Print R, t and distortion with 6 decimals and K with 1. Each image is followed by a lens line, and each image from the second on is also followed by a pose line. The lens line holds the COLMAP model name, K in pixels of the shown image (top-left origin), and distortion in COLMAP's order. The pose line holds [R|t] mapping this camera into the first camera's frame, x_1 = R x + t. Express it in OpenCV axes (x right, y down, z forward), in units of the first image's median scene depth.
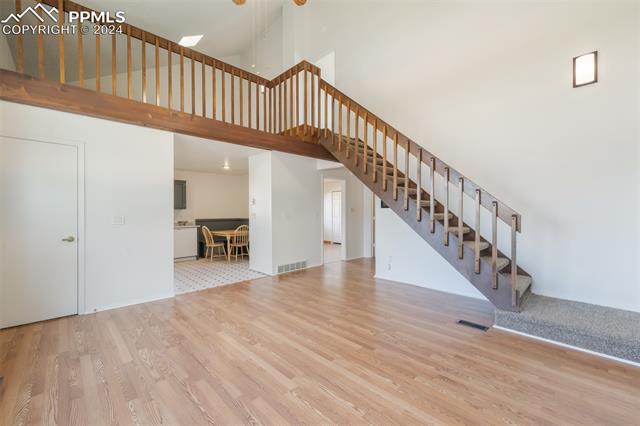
lens RADIAL K [[270.5, 0, 321.6], [0, 270.5, 214.6], [0, 0, 1]] dist [-0.003133, 0.000095]
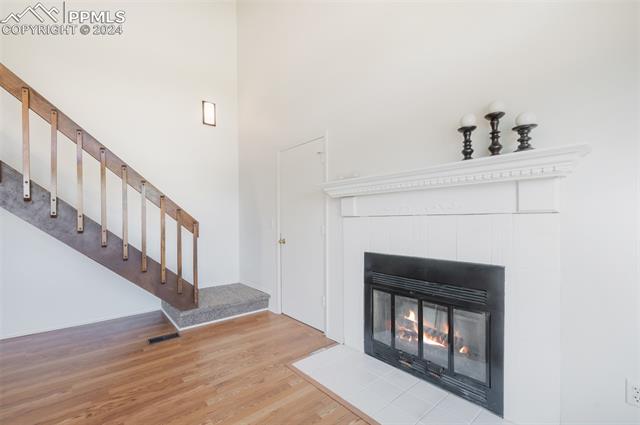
lens RADIAL K [[270.5, 0, 322.4], [0, 270.5, 221.8], [0, 0, 1]] dist [-0.003133, 0.000095]
pose [[0.063933, -0.012306, 0.997878, -0.371445], [0.012274, 0.999858, 0.011544, -0.008485], [-0.997879, 0.011510, 0.064075, 0.387135]]
